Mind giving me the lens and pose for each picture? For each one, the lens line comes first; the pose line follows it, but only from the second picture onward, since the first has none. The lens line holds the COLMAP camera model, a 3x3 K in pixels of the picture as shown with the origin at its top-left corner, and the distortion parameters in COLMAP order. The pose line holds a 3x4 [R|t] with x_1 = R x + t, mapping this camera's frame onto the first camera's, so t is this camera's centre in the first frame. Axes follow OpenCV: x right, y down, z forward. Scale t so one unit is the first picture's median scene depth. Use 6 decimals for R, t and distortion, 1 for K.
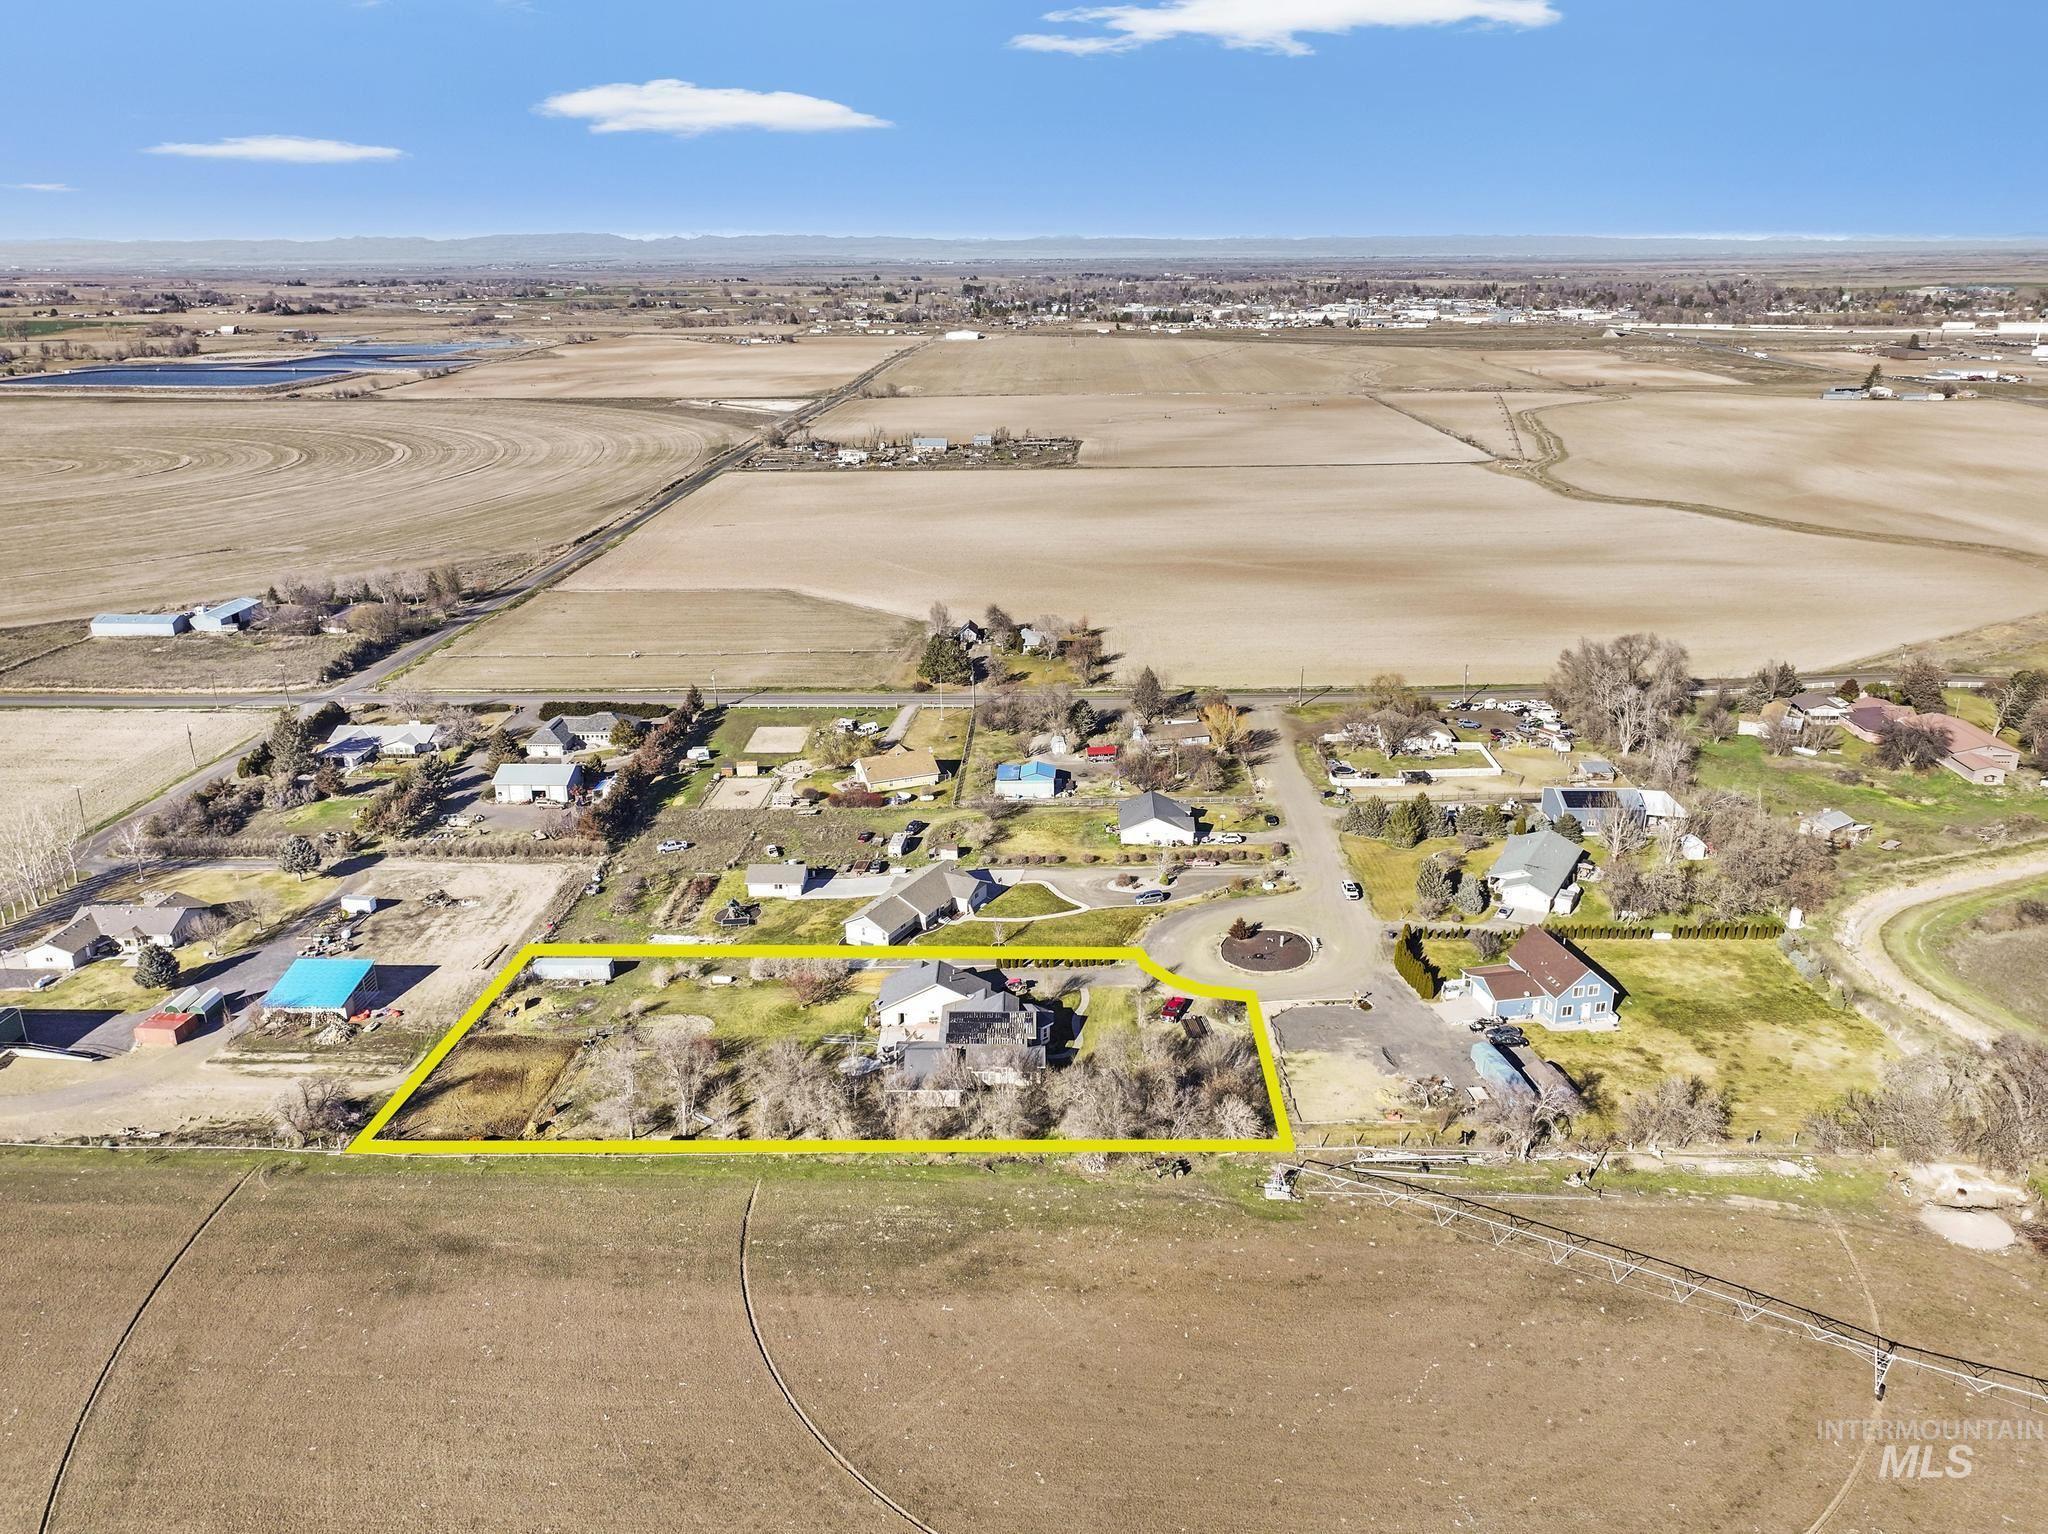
lens RADIAL K [[1464.7, 0, 1024.0], [0, 1464.7, 767.0], [0, 0, 1]] dist [0.005462, 0.007670]
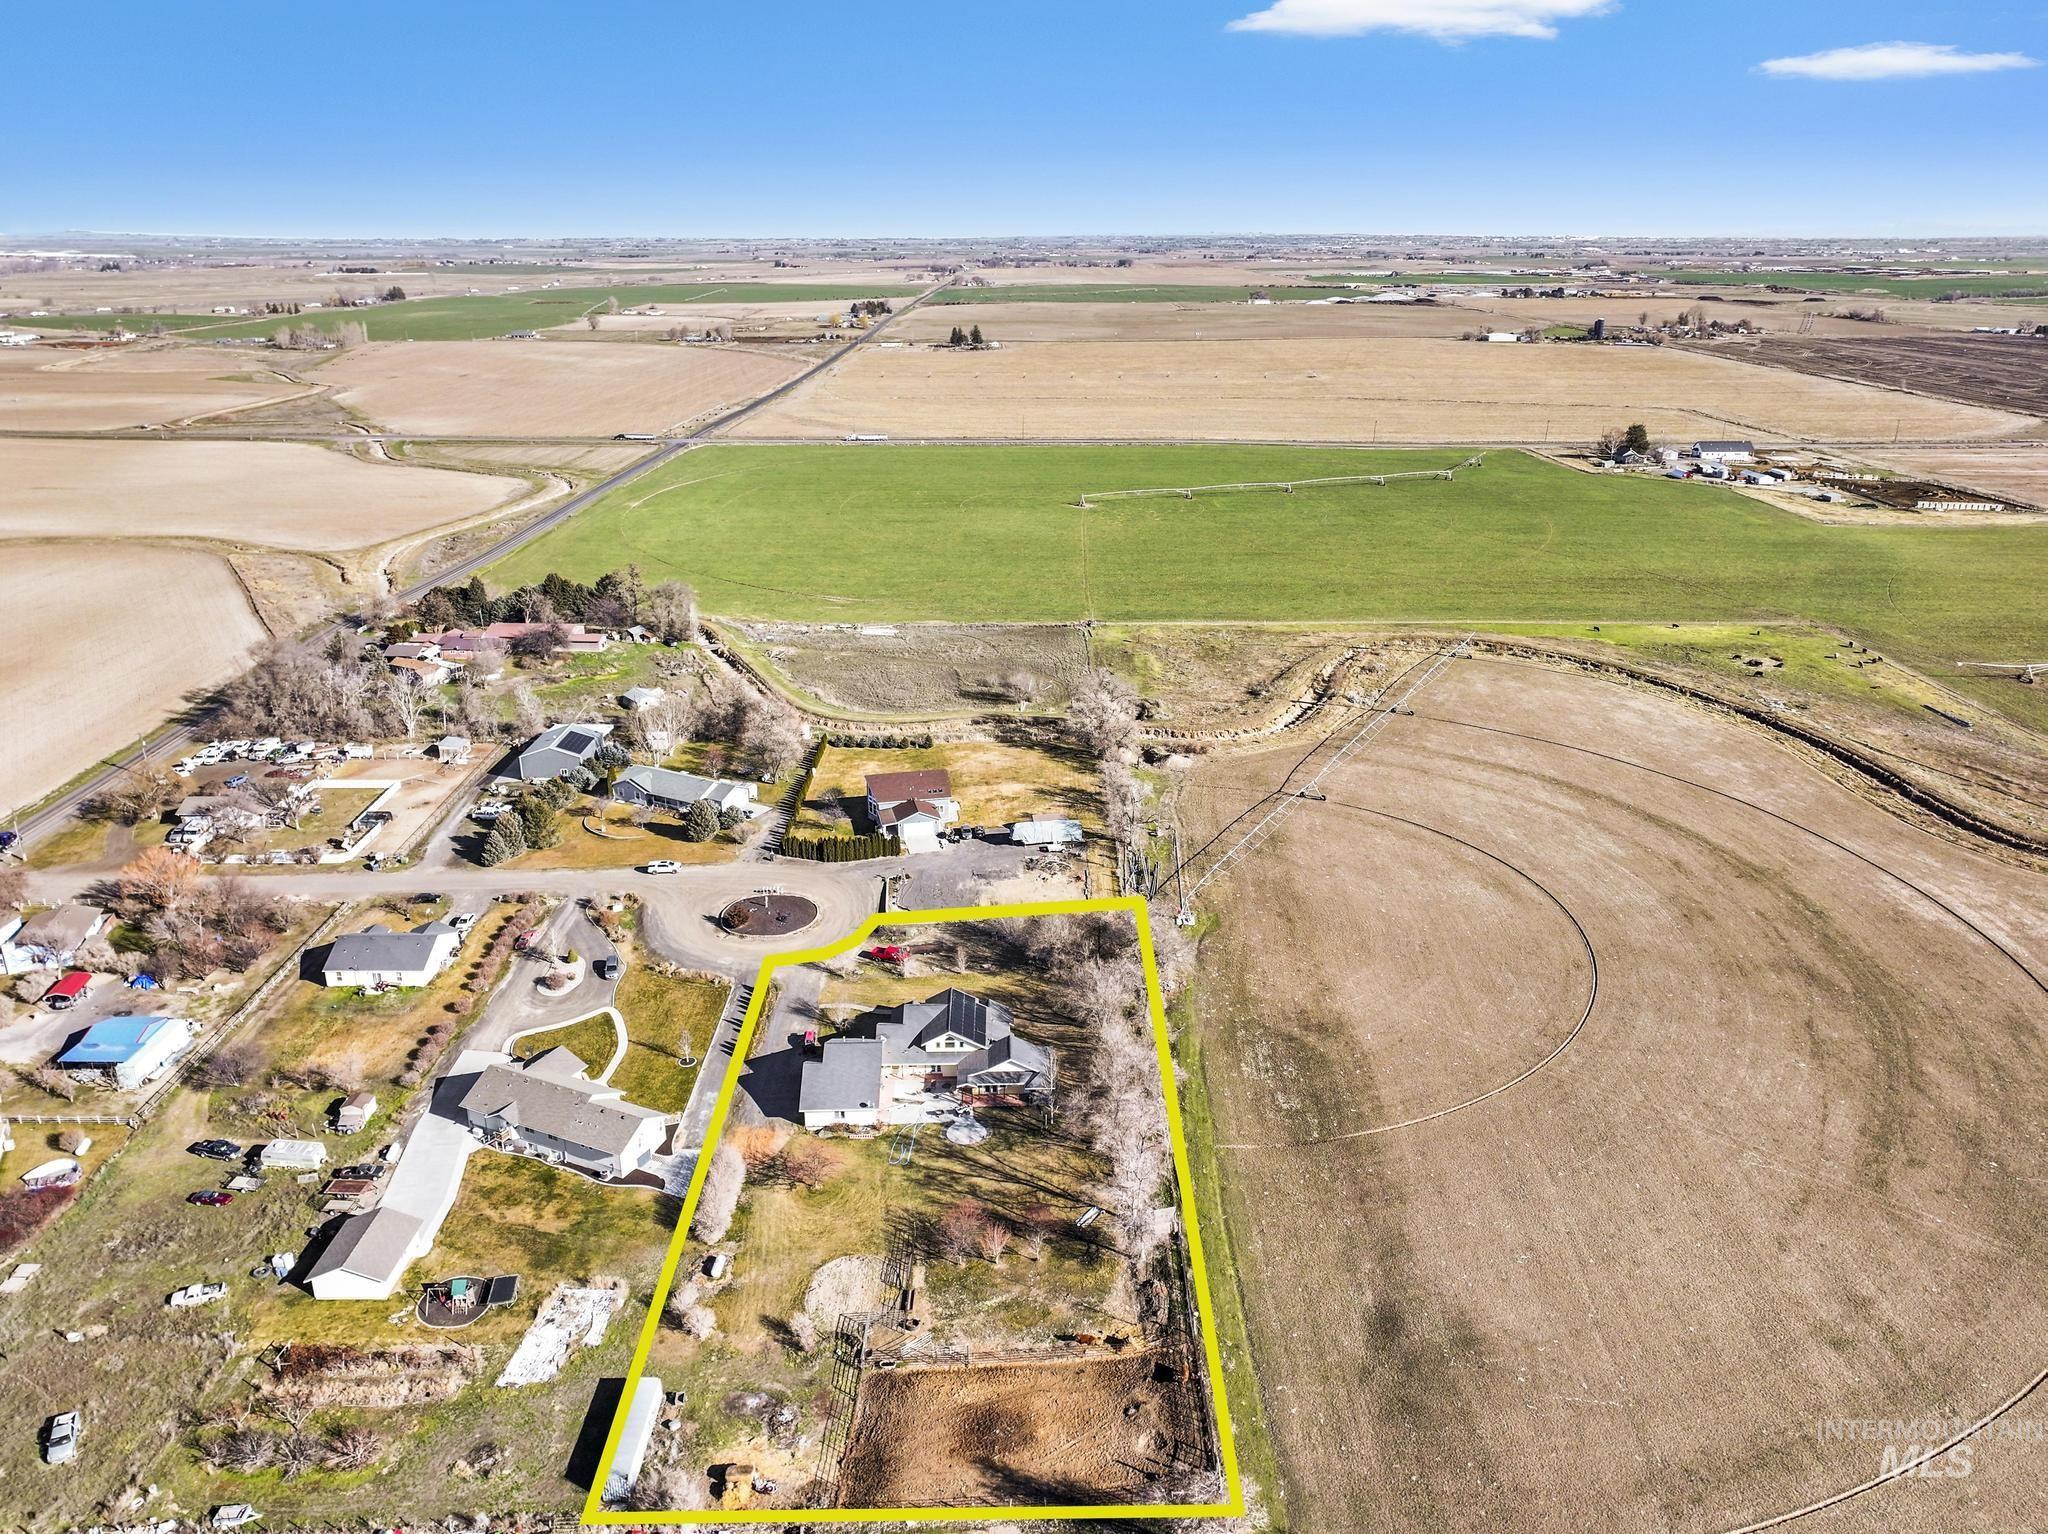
lens RADIAL K [[1464.7, 0, 1024.0], [0, 1464.7, 767.0], [0, 0, 1]] dist [0.005462, 0.007670]
pose [[-0.026397, -0.329127, 0.943917, -1.103126], [0.330882, 0.888143, 0.318933, -0.335434], [-0.943303, 0.320744, 0.085458, 1.008561]]
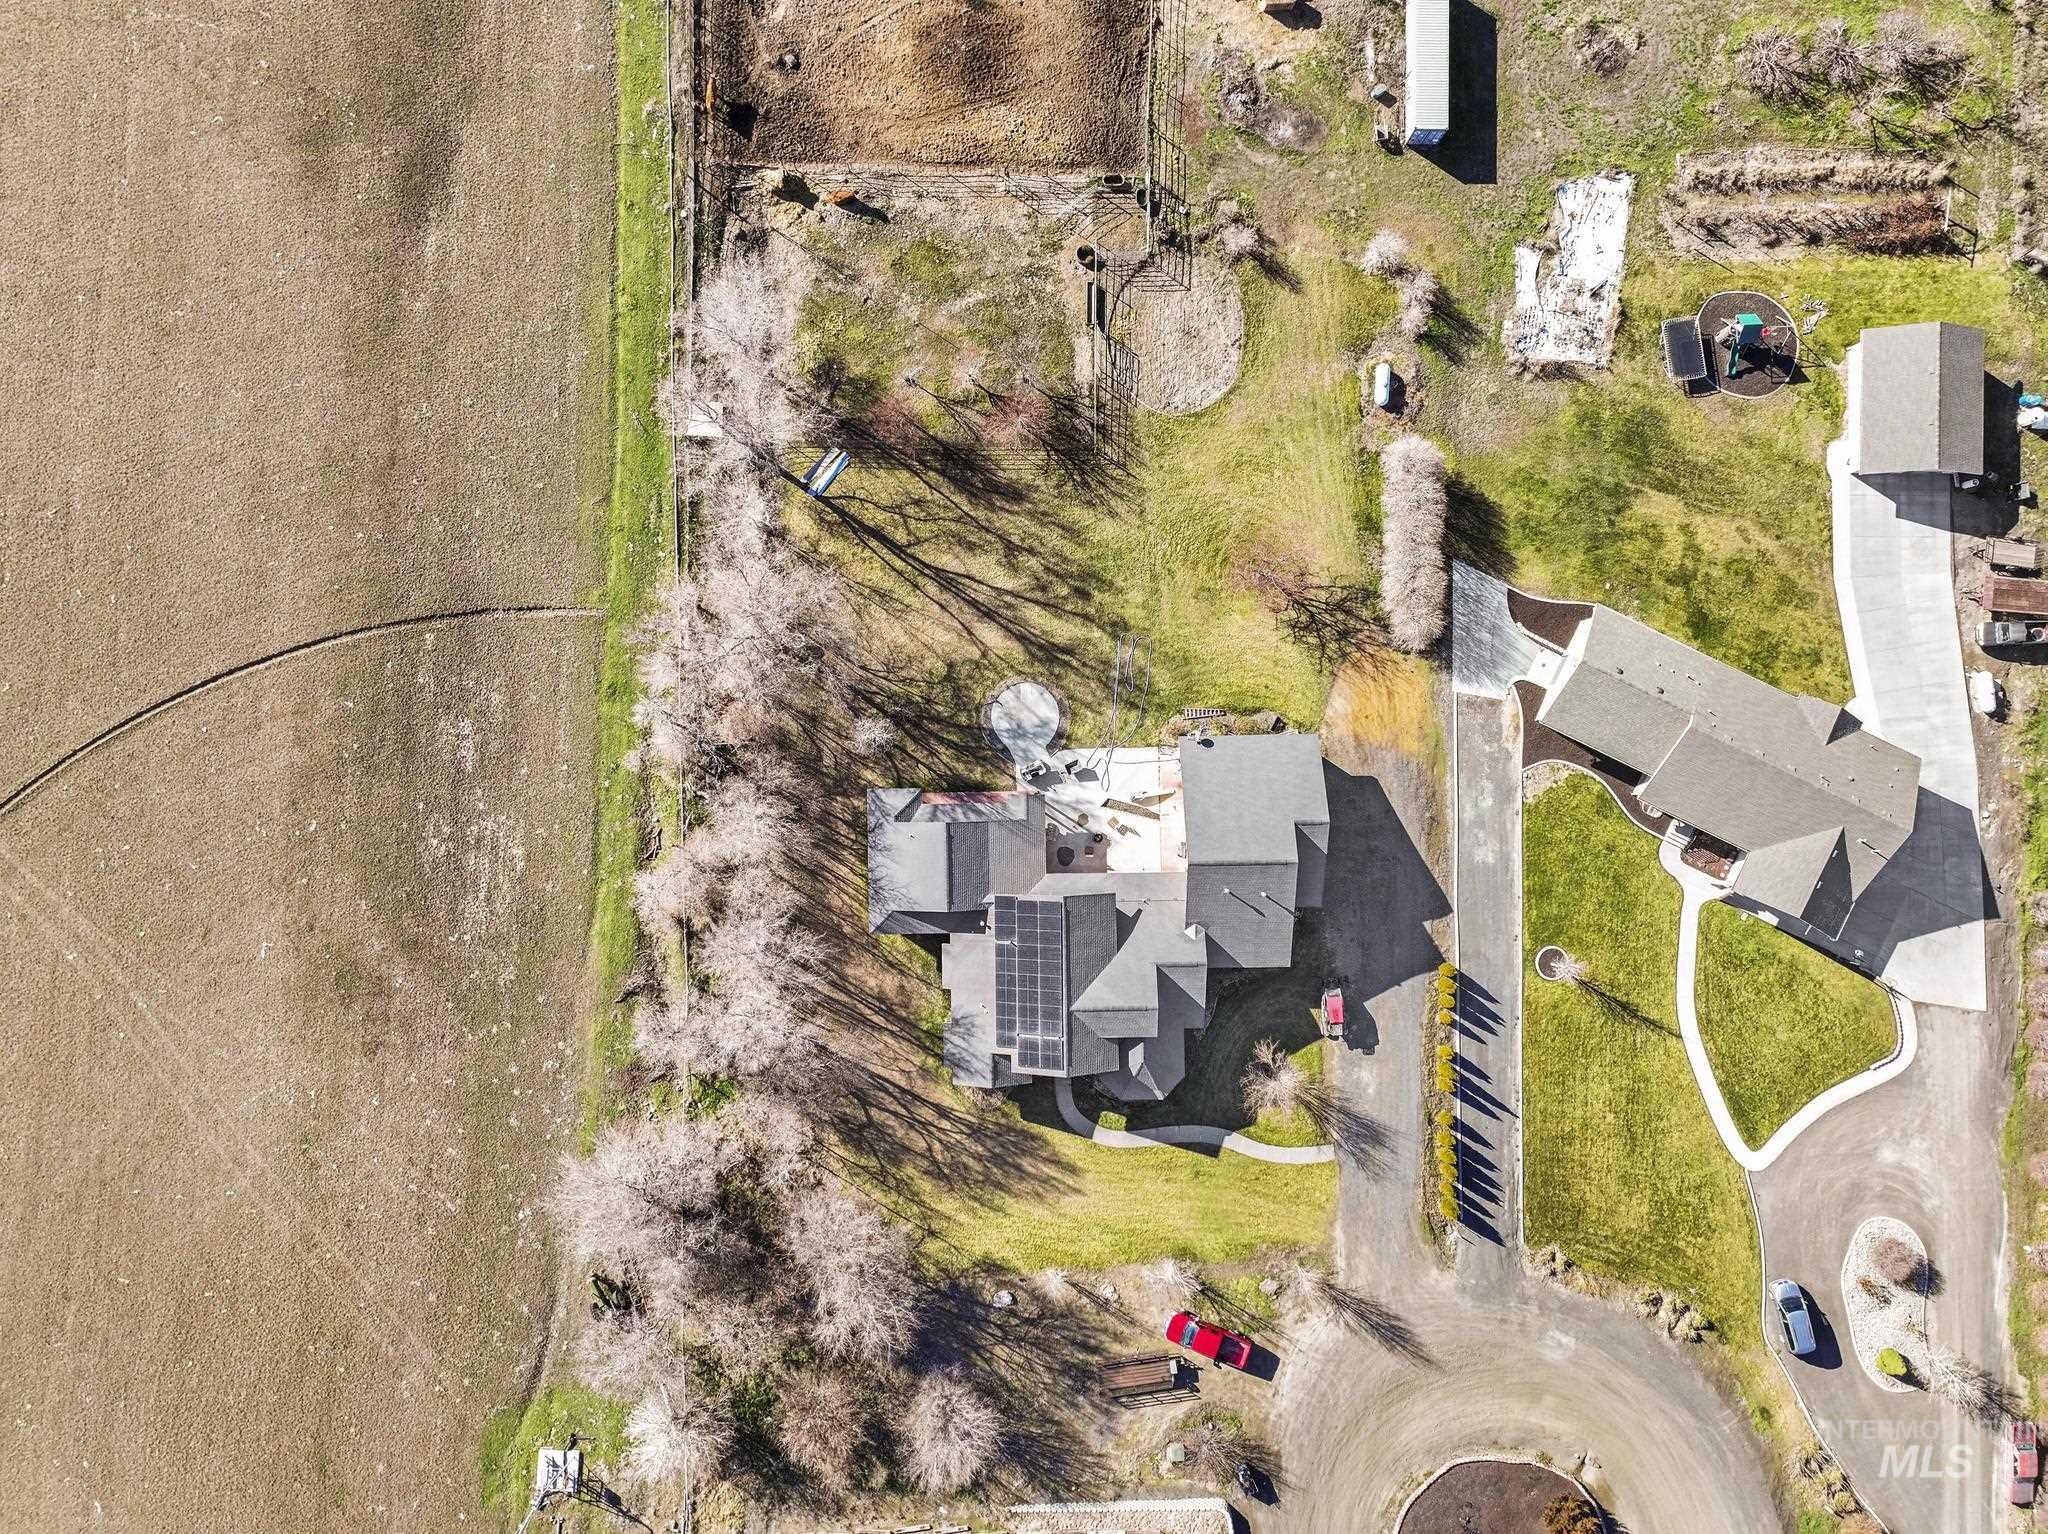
lens RADIAL K [[1464.7, 0, 1024.0], [0, 1464.7, 767.0], [0, 0, 1]] dist [0.005462, 0.007670]
pose [[0.023356, 0.999727, 0.000445, -0.118853], [-0.328996, 0.007265, 0.944303, -0.364479], [0.944043, -0.022201, 0.329076, 1.018014]]
